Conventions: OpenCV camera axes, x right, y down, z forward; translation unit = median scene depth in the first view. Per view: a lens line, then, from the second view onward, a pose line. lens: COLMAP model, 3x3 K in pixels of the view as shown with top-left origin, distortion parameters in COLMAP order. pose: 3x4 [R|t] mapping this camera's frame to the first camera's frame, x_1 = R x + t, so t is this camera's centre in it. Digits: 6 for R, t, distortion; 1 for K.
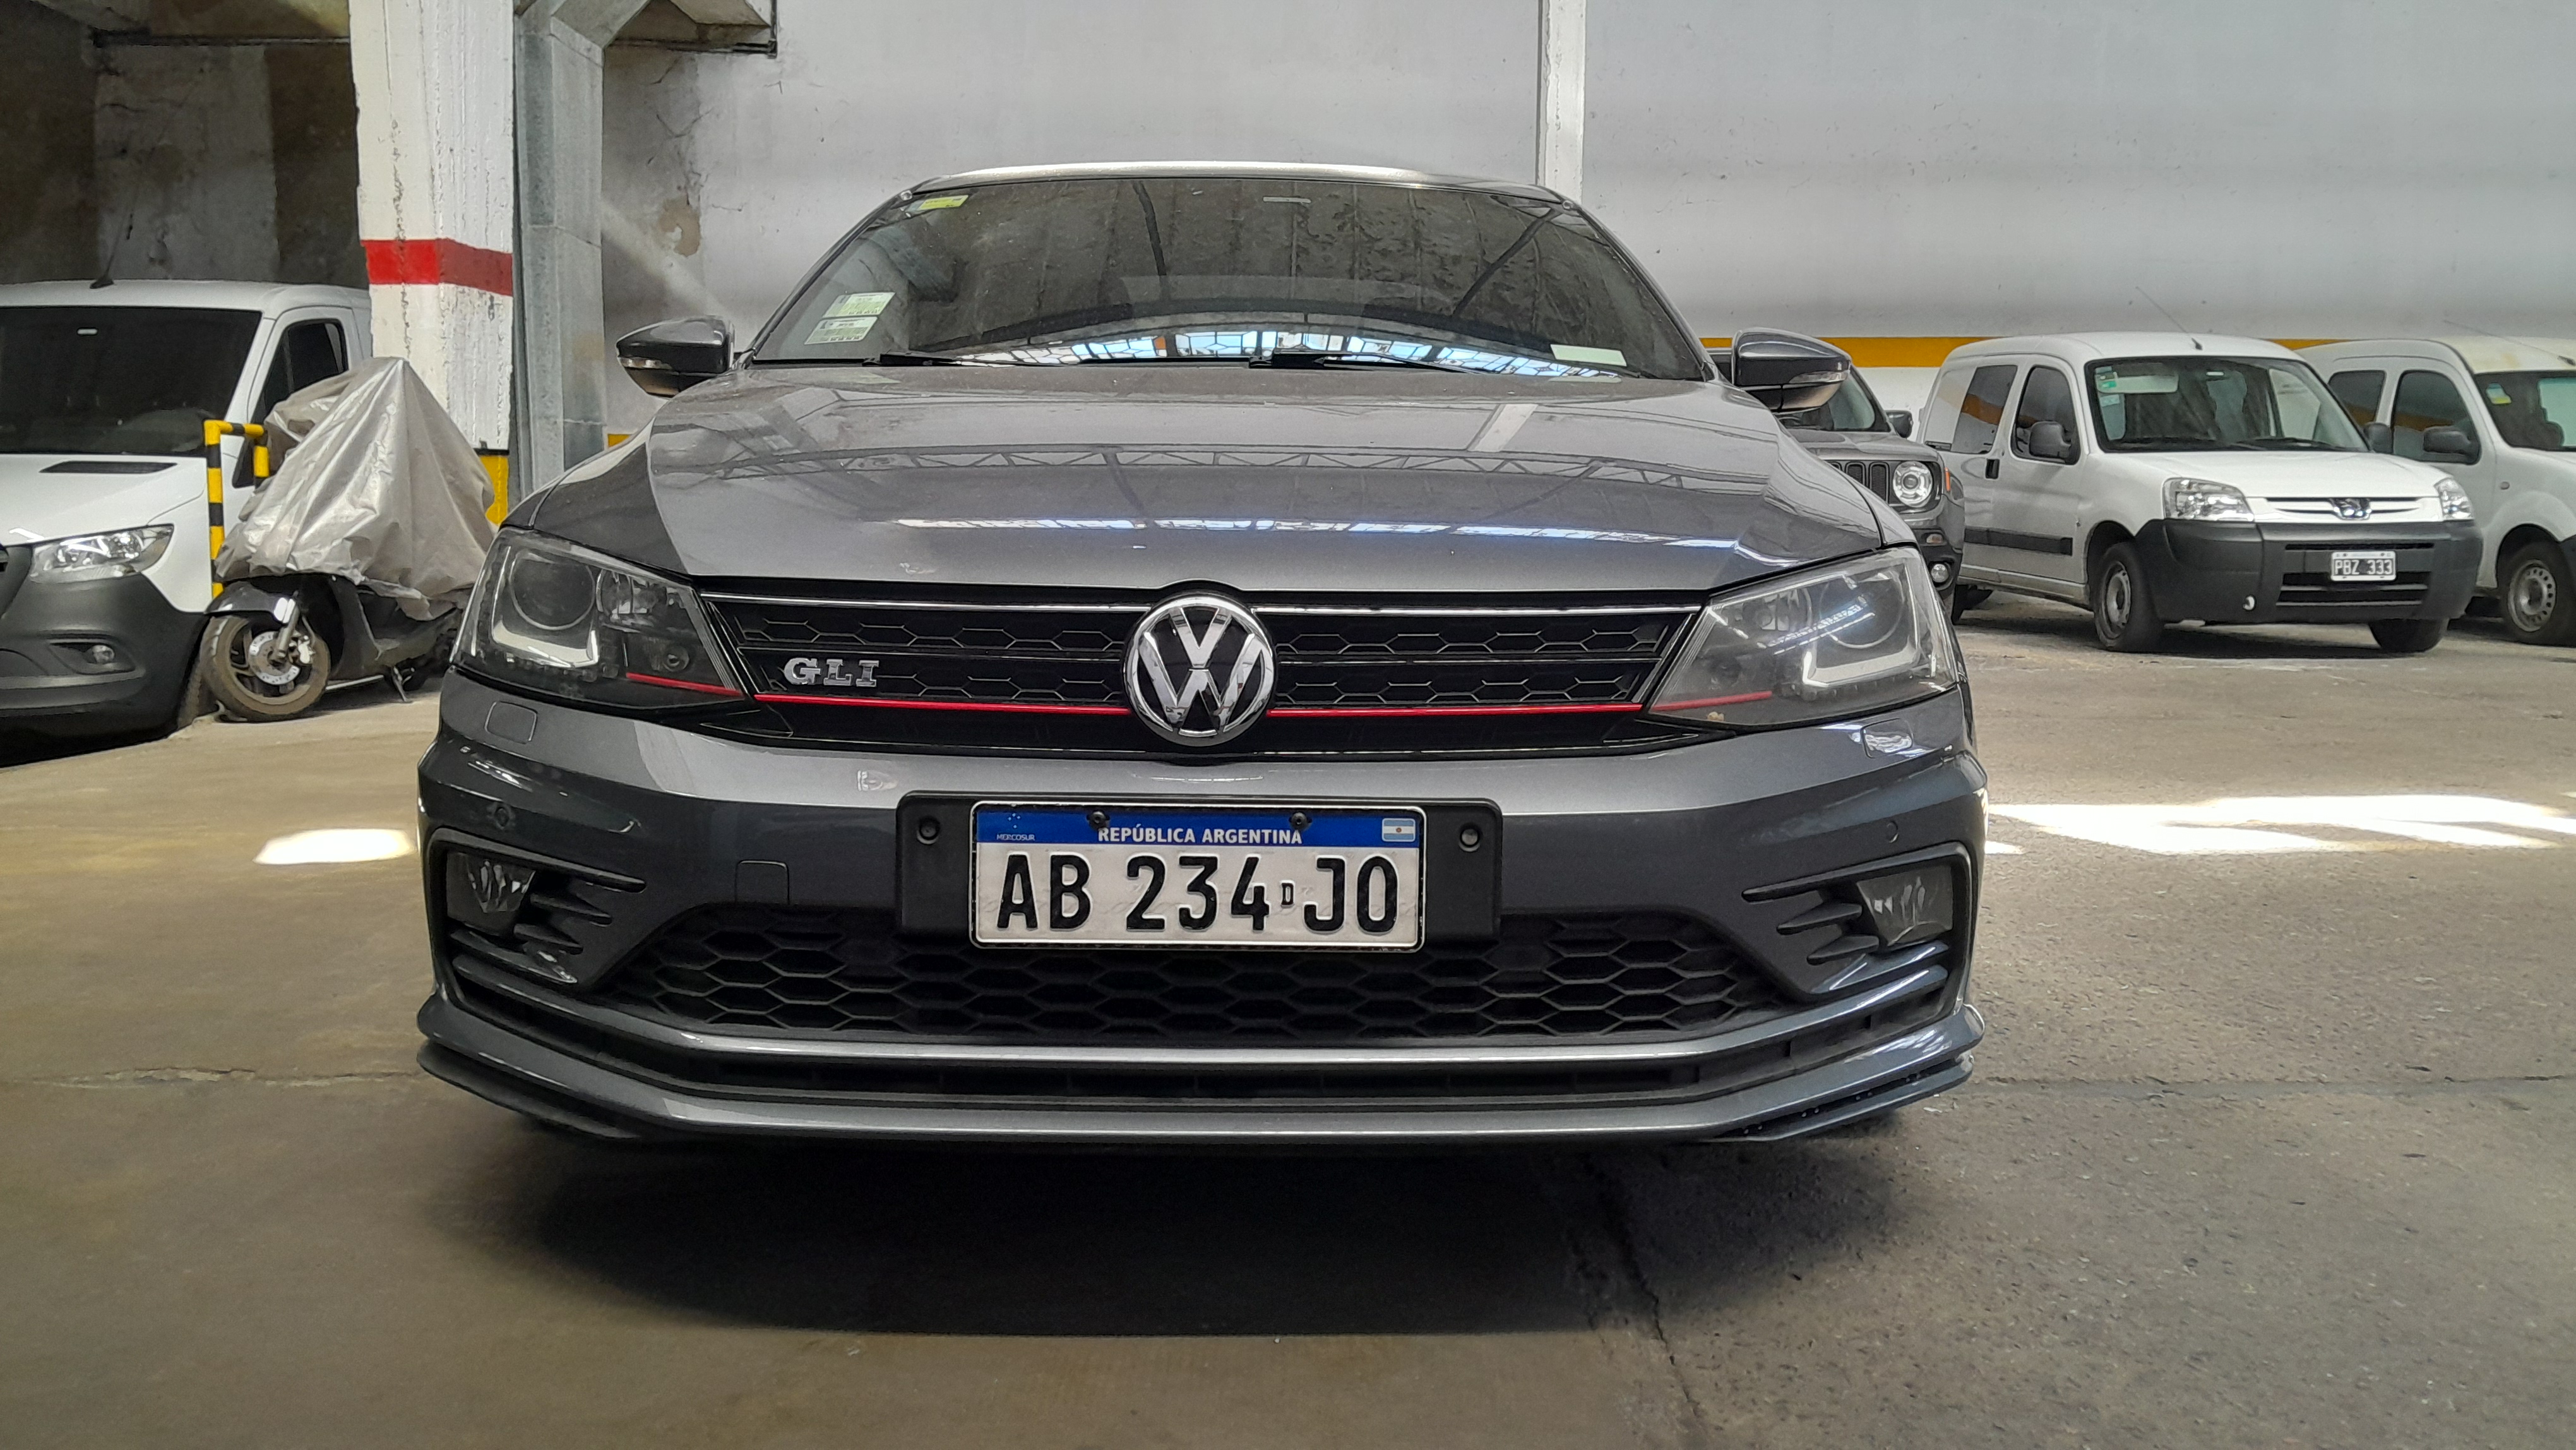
lens RADIAL K [[2047.8, 0, 1288.0], [0, 2047.8, 658.7], [0, 0, 1]] dist [0.051452, -0.124332]
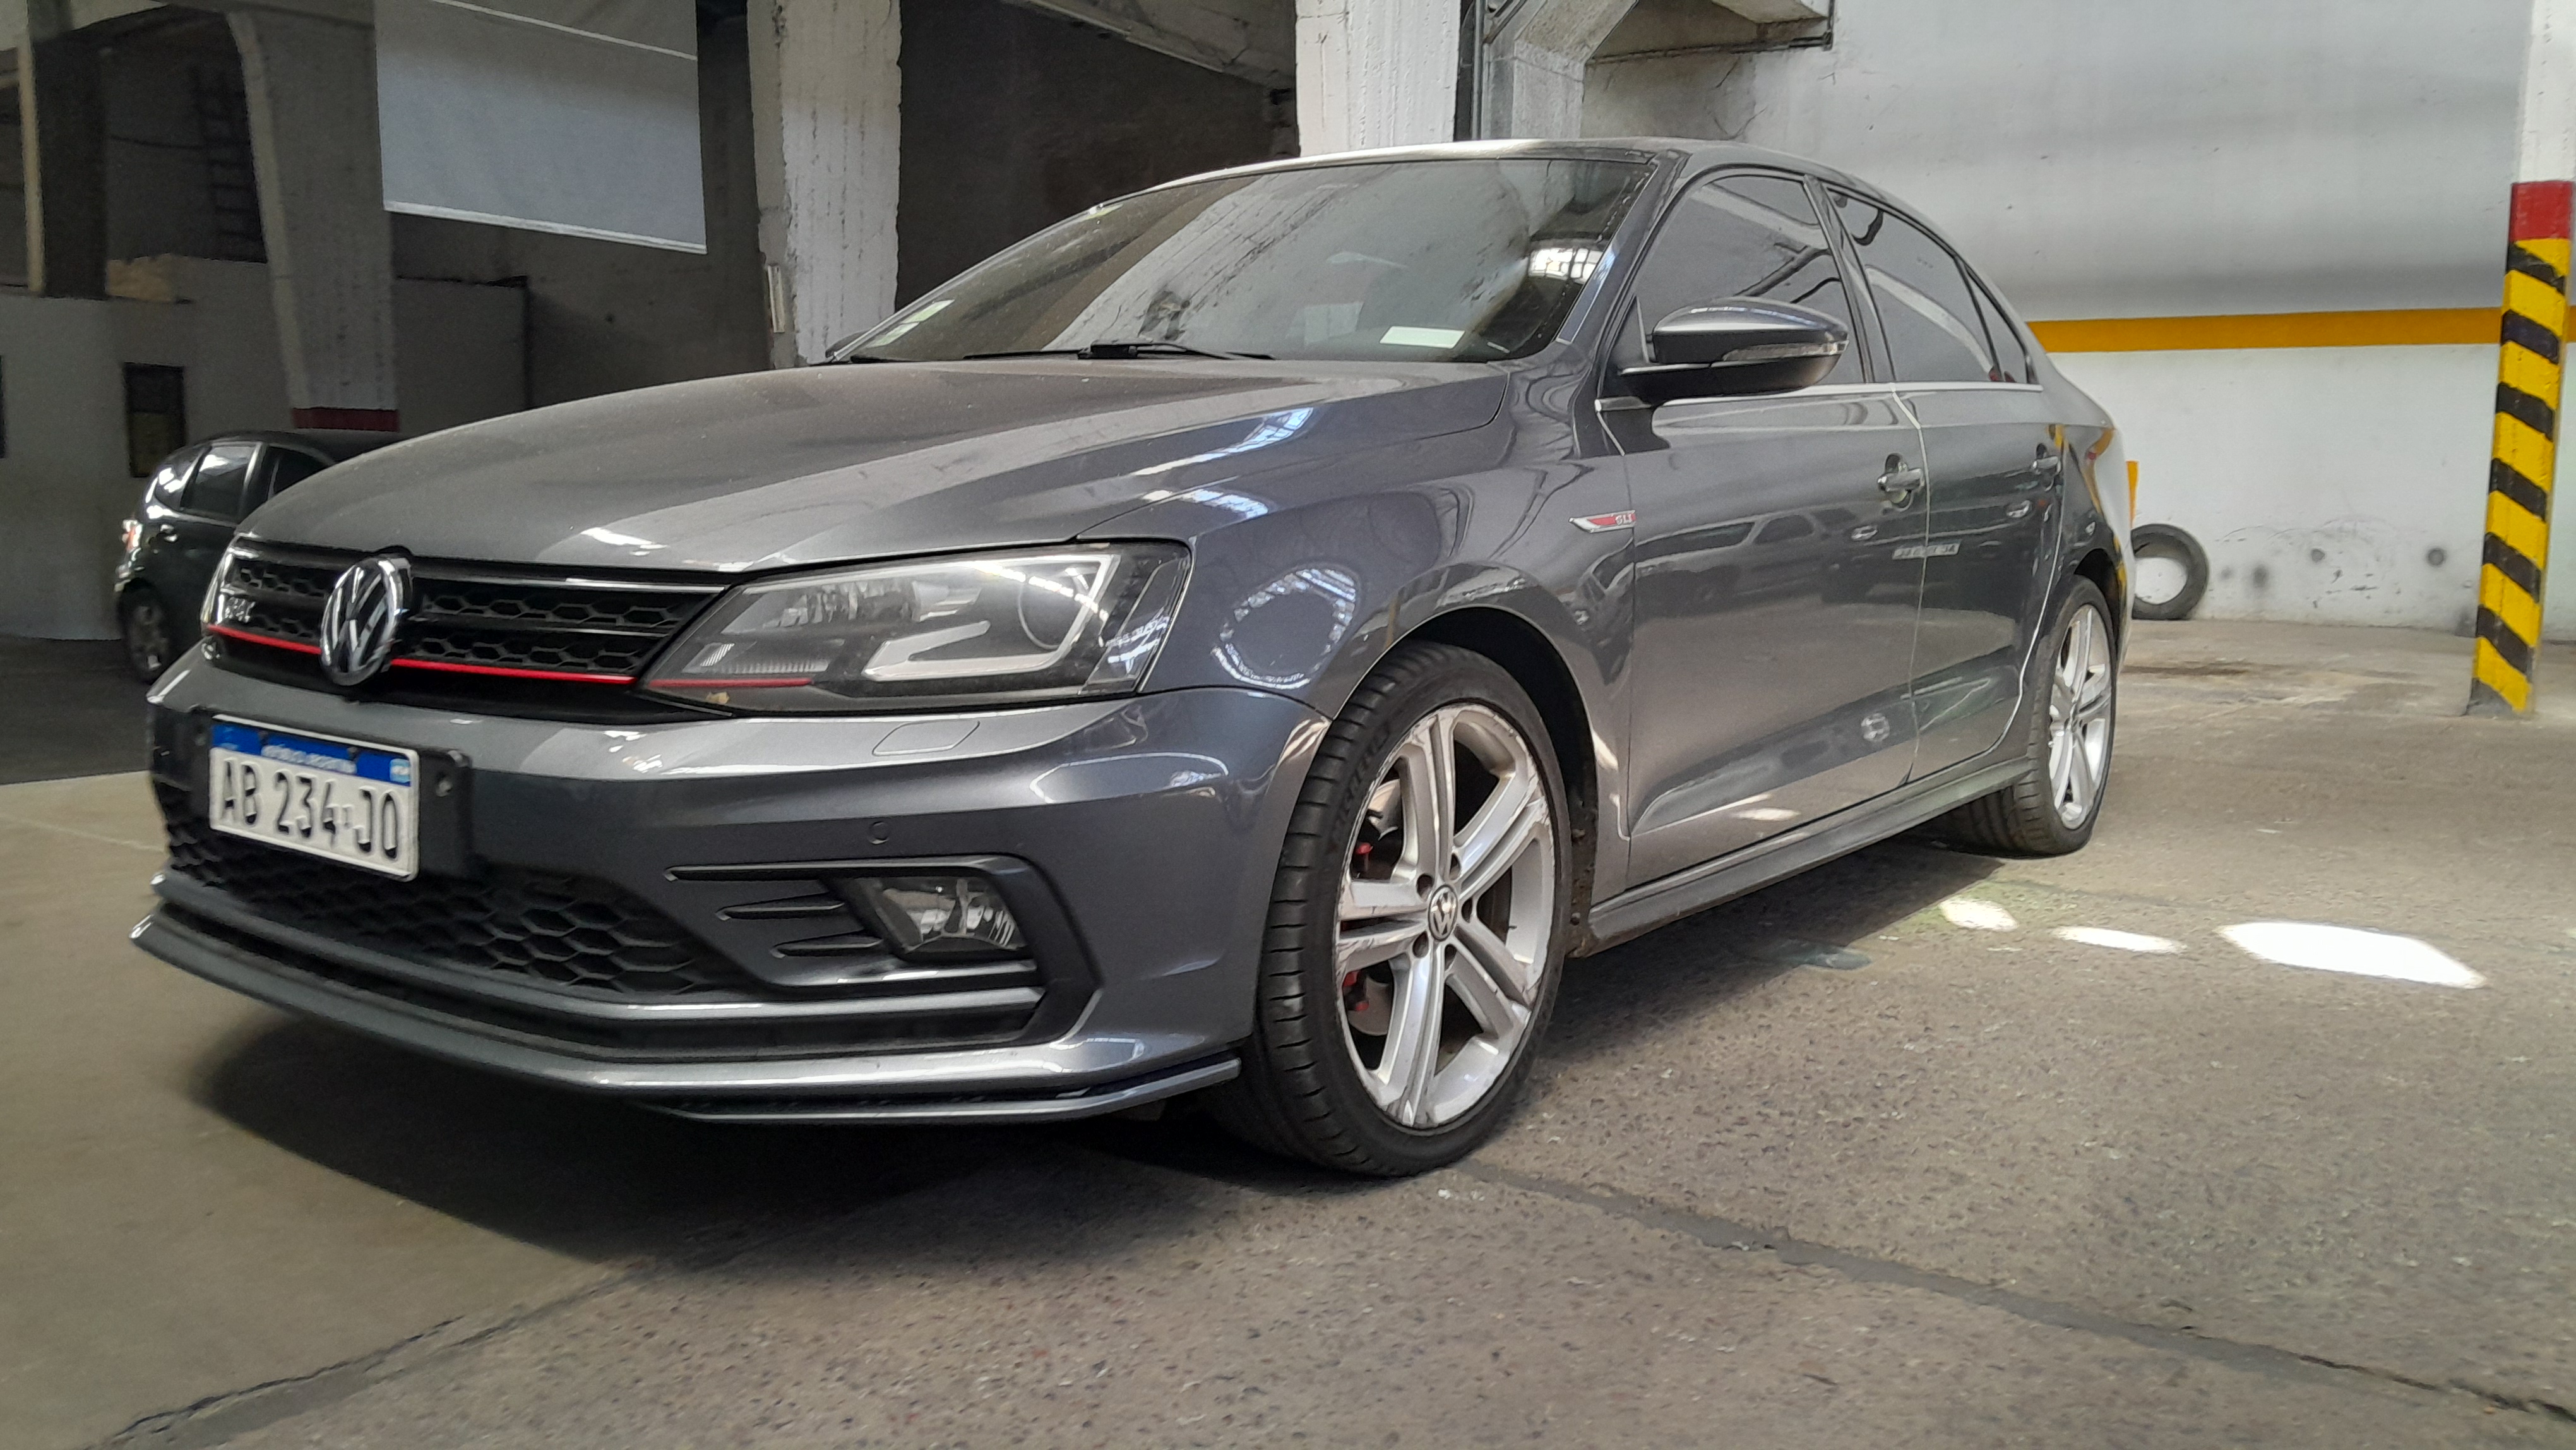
lens RADIAL K [[2015.7, 0, 1294.1], [0, 2015.7, 720.6], [0, 0, 1]] dist [0.049362, -0.117252]
pose [[0.799839, 0.080574, -0.594782, 1.052168], [-0.060576, 0.996725, 0.053564, -0.031680], [0.597150, -0.006813, 0.802100, 0.381691]]
